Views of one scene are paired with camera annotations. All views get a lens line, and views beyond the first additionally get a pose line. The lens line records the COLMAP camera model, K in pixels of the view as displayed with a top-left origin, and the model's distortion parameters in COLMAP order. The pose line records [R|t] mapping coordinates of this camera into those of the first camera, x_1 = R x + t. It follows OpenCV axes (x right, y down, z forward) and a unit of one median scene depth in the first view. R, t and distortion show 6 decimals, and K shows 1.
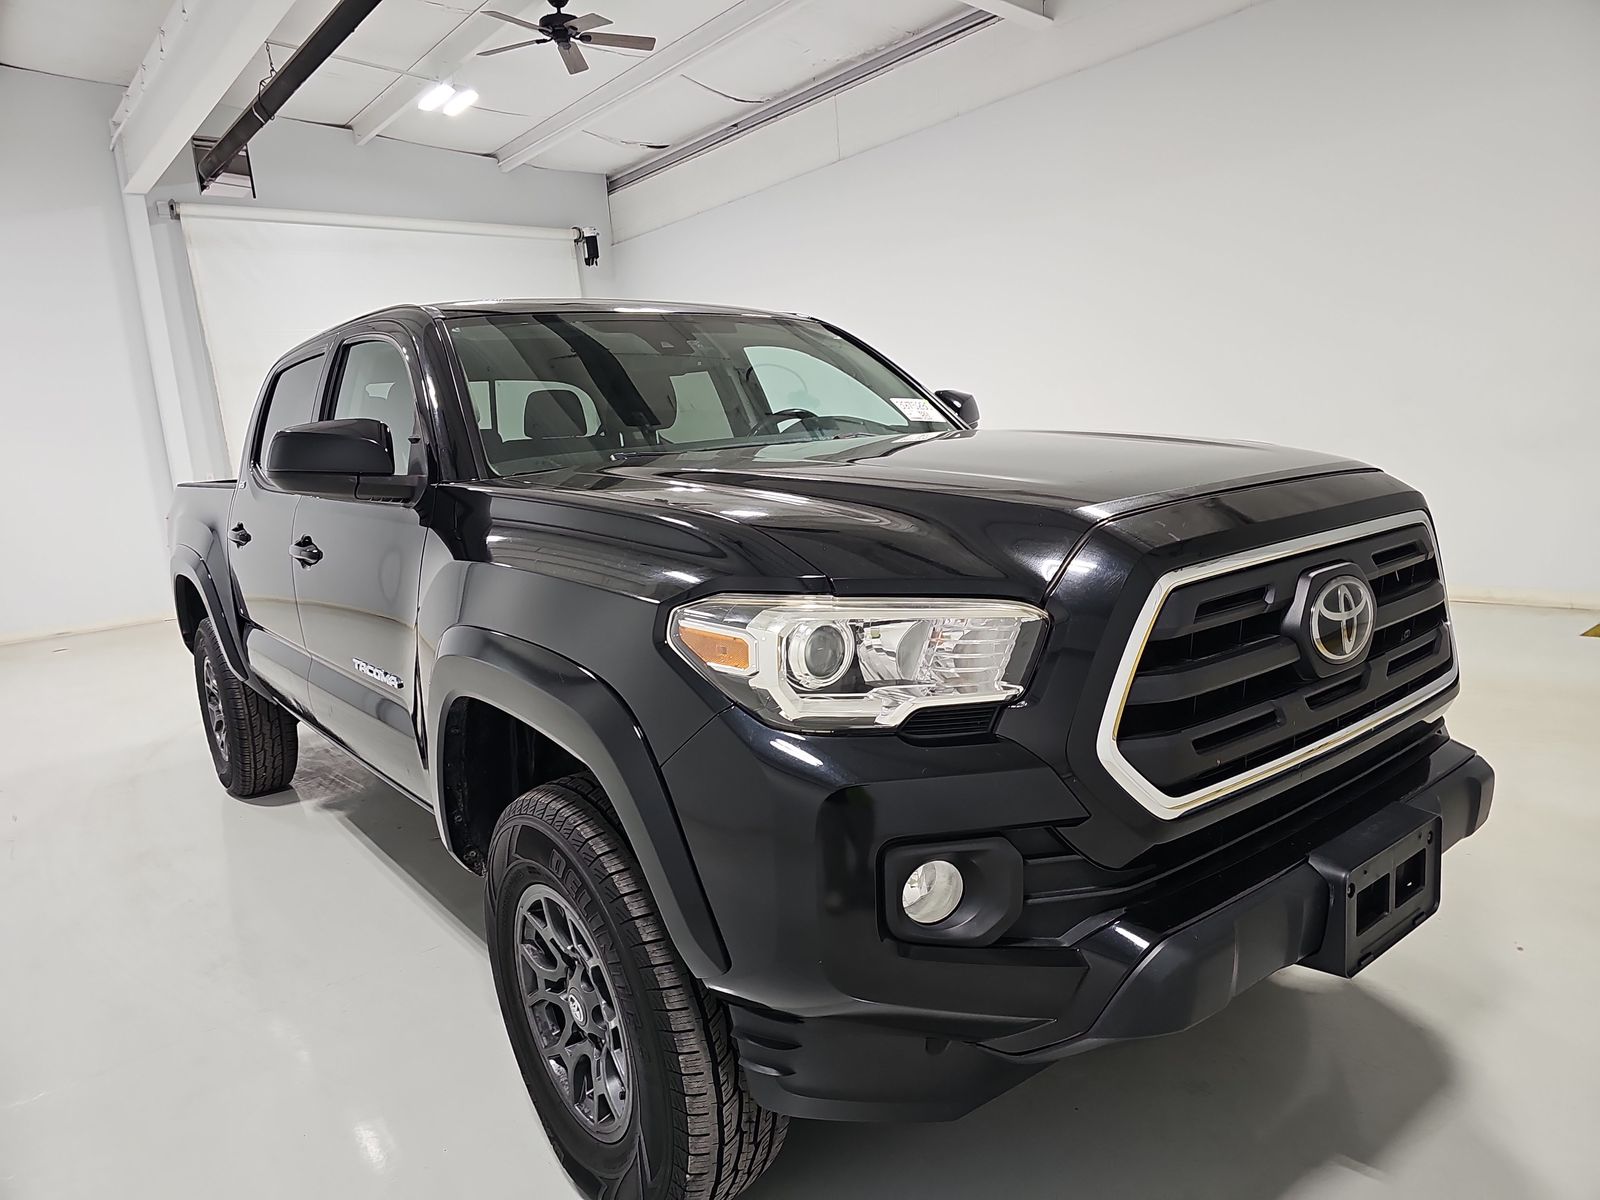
lens RADIAL K [[1062.0, 0, 806.5], [0, 1062.0, 603.2], [0, 0, 1]] dist [0.033336, -0.037504]
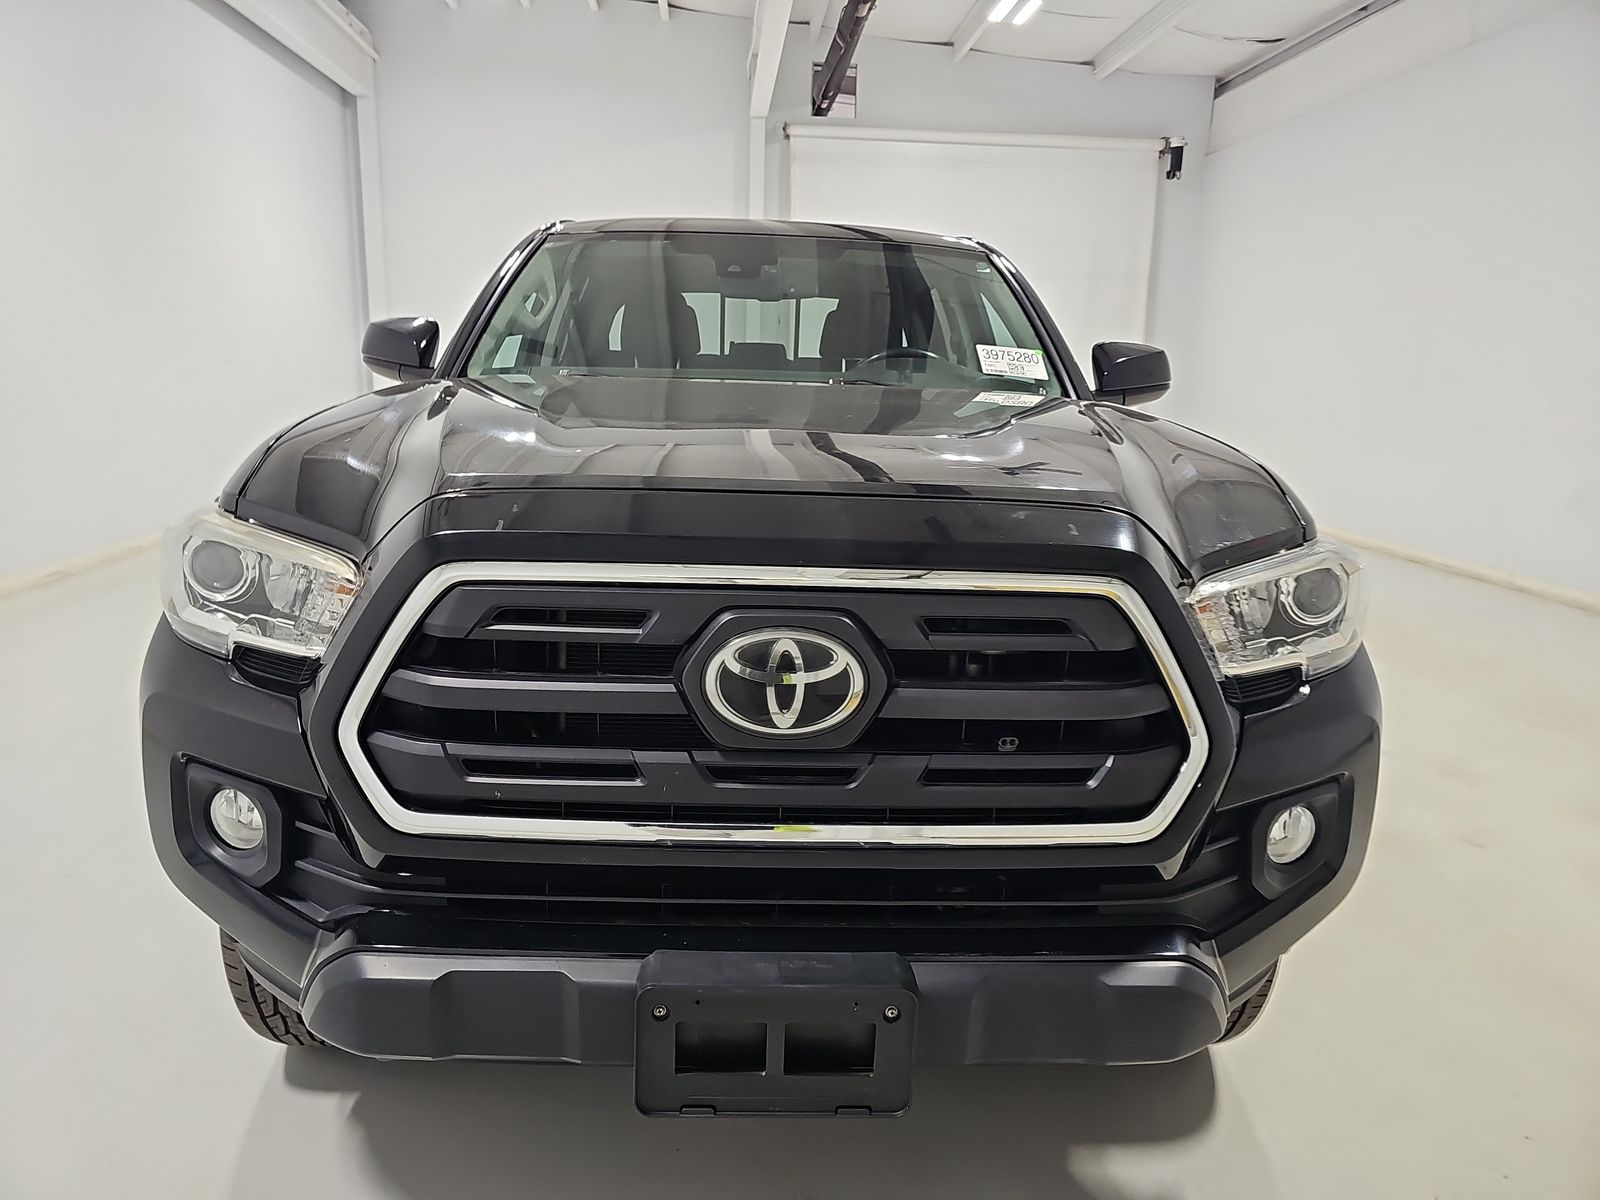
lens RADIAL K [[1062.0, 0, 786.4], [0, 1062.0, 597.3], [0, 0, 1]] dist [0.033336, -0.037504]
pose [[0.805359, 0.216440, -0.551861, 0.124046], [-0.178680, 0.976296, 0.122146, -0.018479], [0.565217, 0.000235, 0.824942, 0.053135]]
